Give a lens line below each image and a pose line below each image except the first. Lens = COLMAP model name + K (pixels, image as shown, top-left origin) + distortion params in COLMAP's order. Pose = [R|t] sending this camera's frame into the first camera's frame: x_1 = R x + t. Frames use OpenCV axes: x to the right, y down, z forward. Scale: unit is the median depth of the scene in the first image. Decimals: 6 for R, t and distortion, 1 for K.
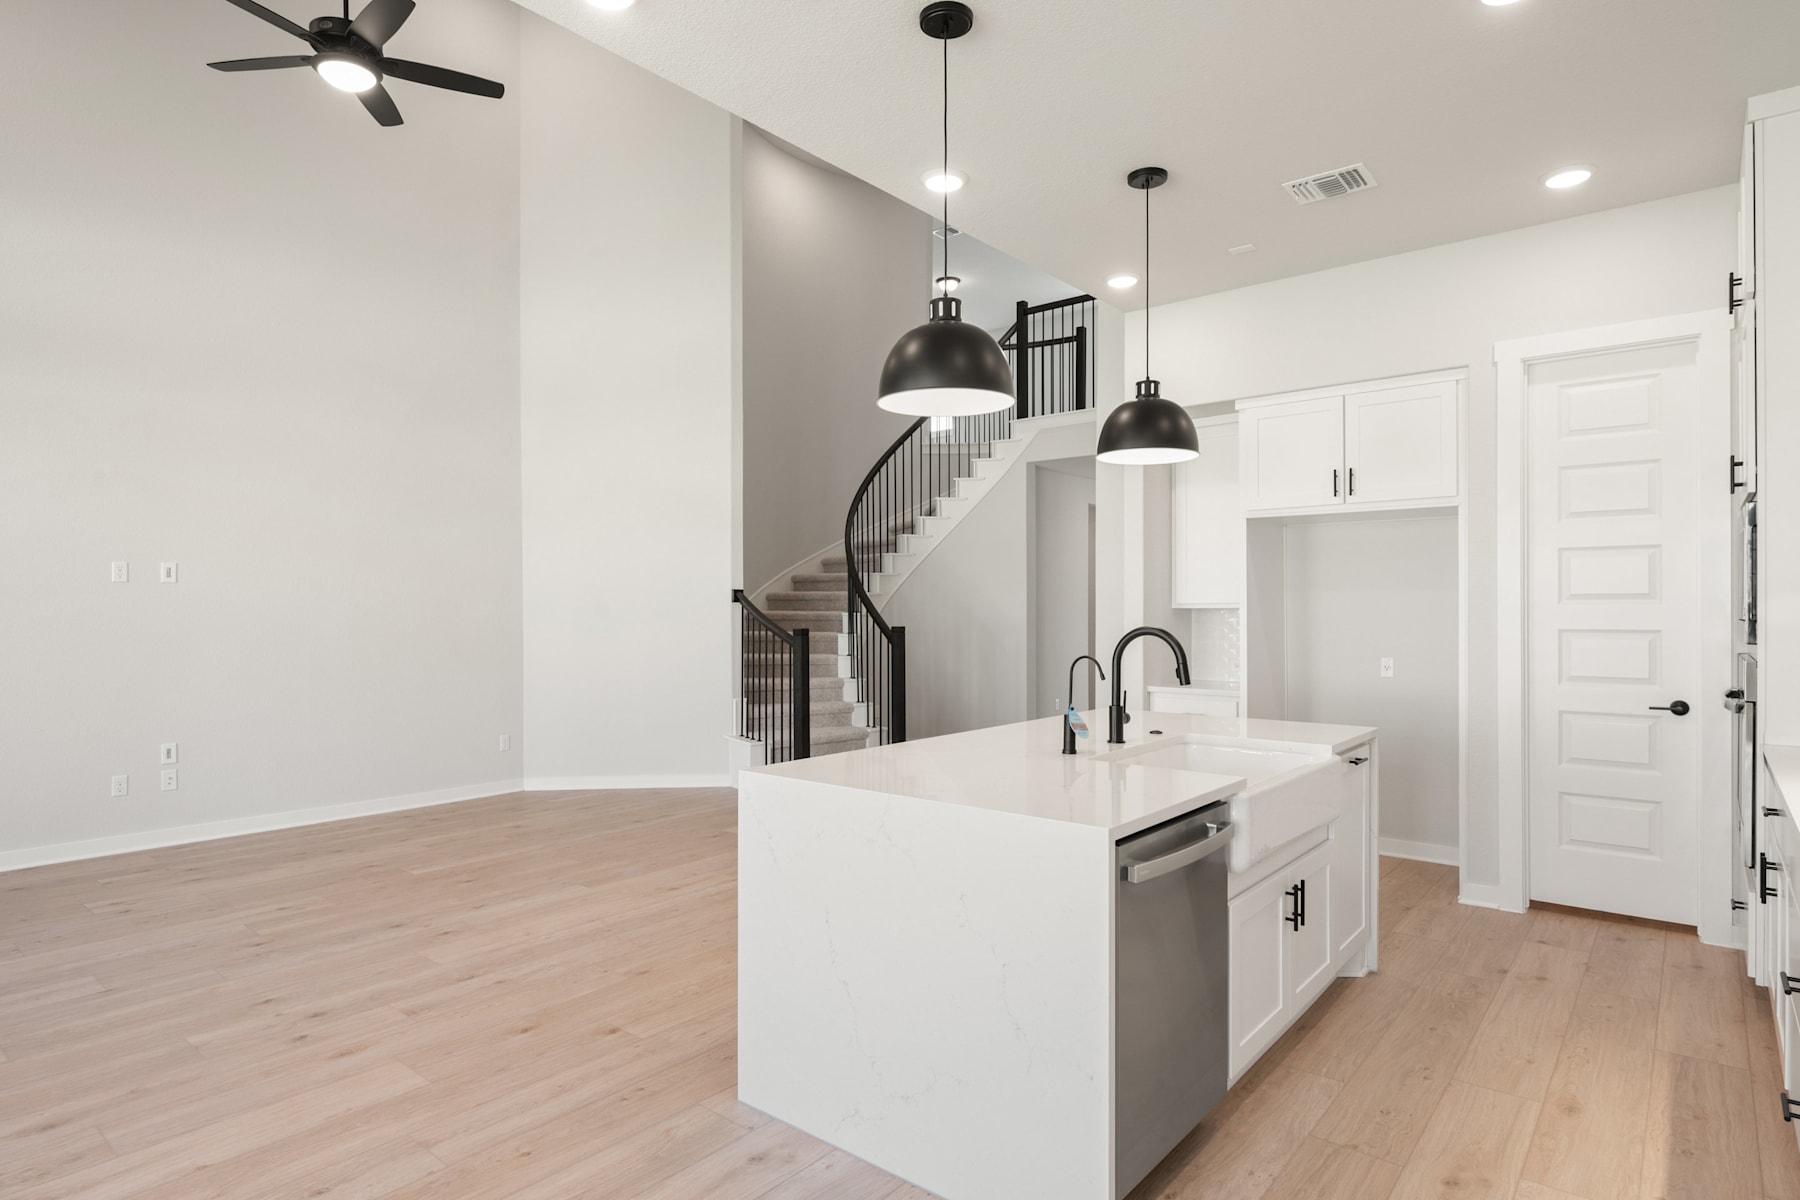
lens RADIAL K [[971.3, 0, 890.0], [0, 971.3, 607.9], [0, 0, 1]] dist [-0.000703, 0.001583]
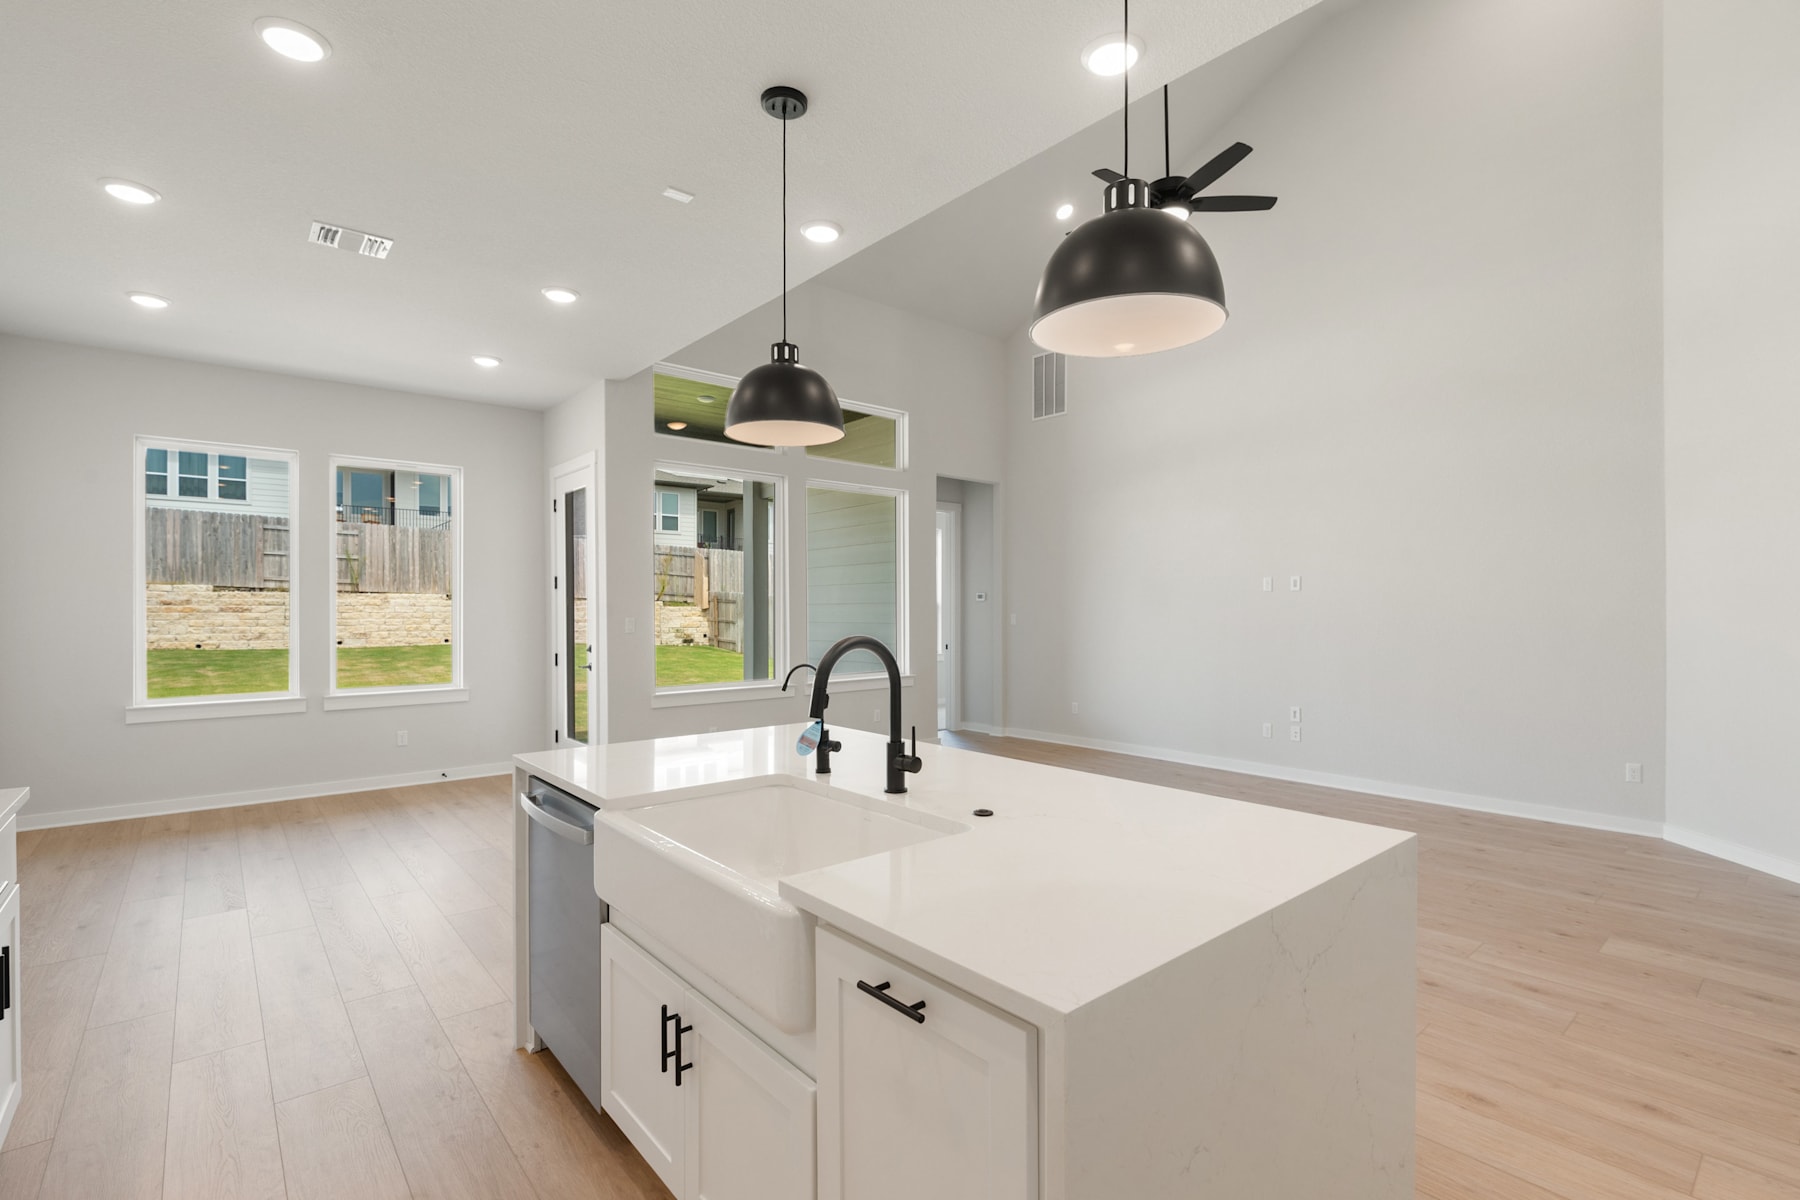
lens RADIAL K [[815.4, 0, 902.8], [0, 815.4, 611.9], [0, 0, 1]] dist [-0.003672, -0.003146]
pose [[-0.168276, 0.003809, -0.985732, 0.729143], [0.001565, 0.999992, 0.003597, -0.001288], [0.985739, -0.000937, -0.168281, 0.956660]]
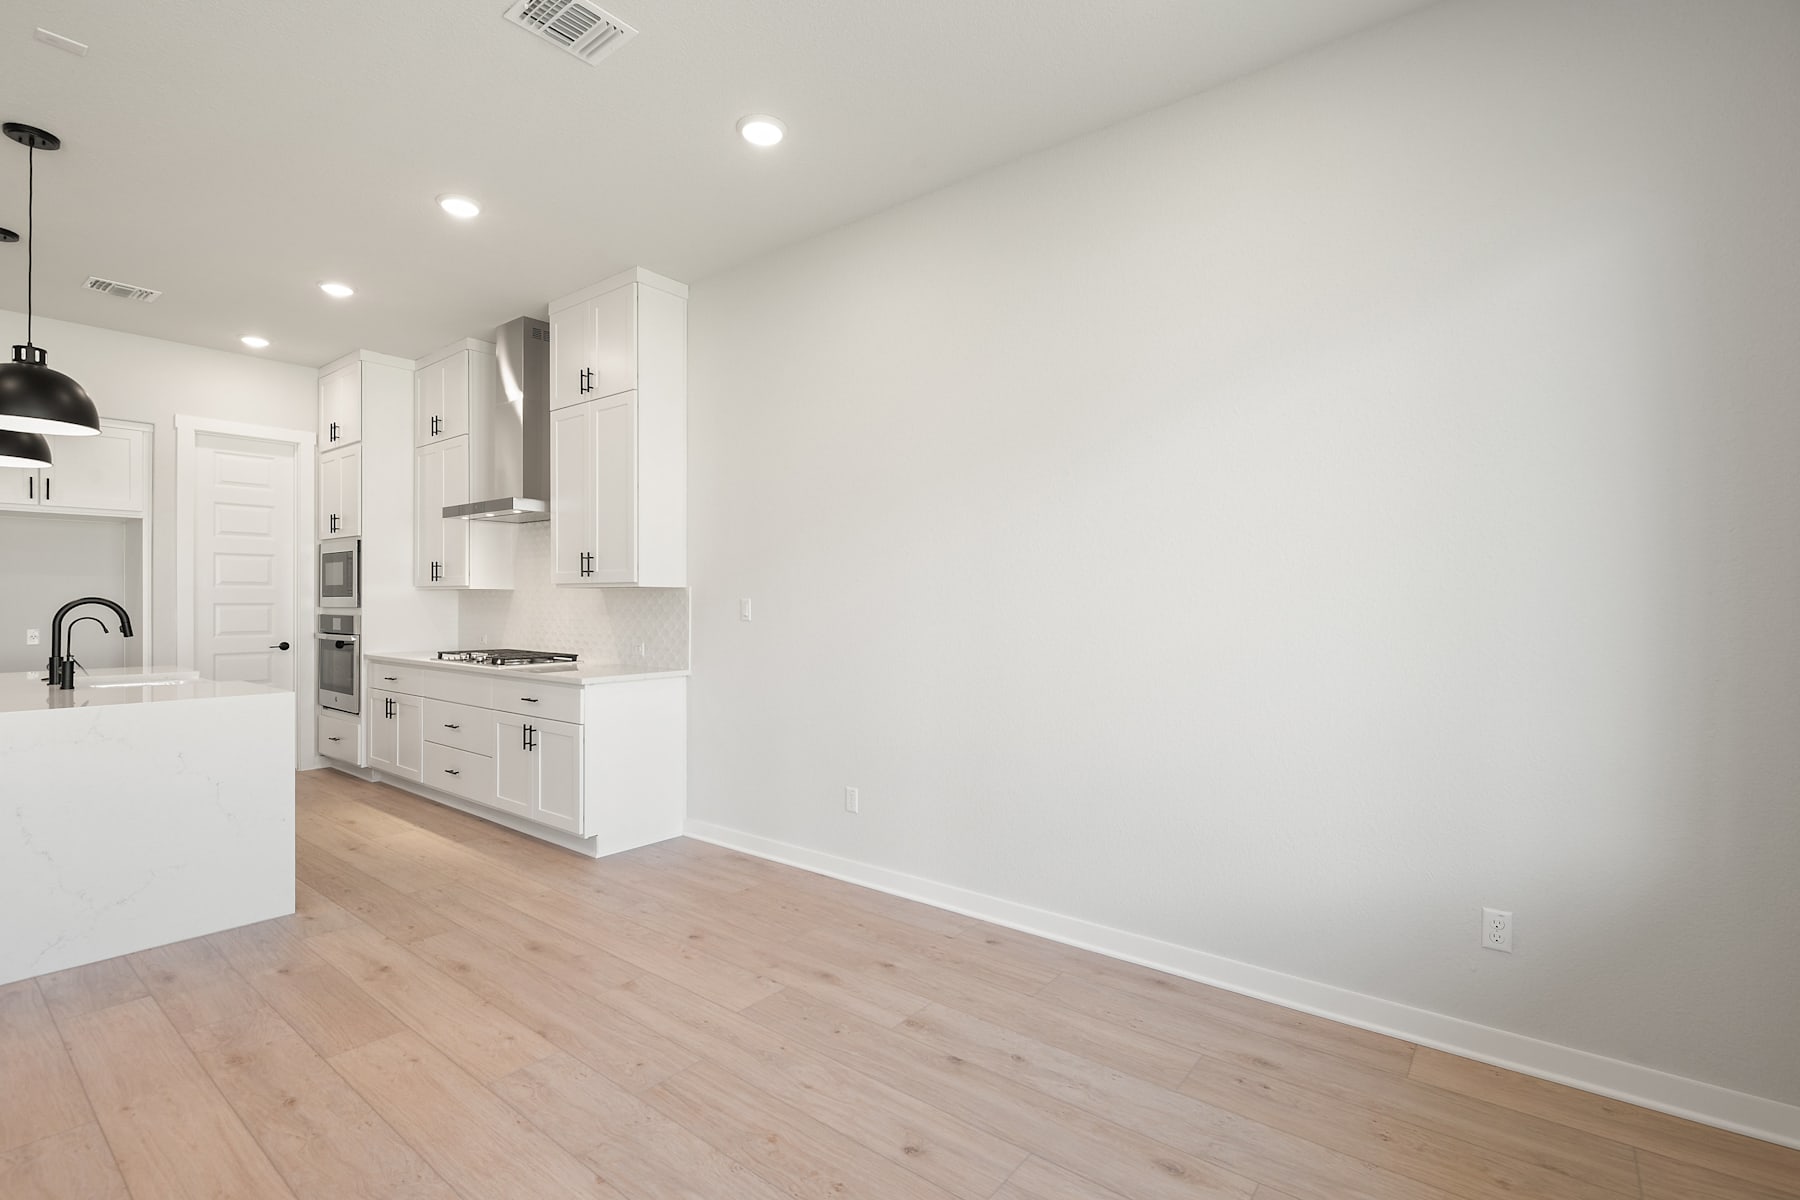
lens RADIAL K [[826.0, 0, 906.0], [0, 826.0, 601.7], [0, 0, 1]] dist [0.002881, -0.004503]
pose [[-0.026320, -0.001826, 0.999652, -0.802831], [-0.002489, 0.999995, 0.001761, 0.016764], [-0.999650, -0.002442, -0.026324, -0.120986]]
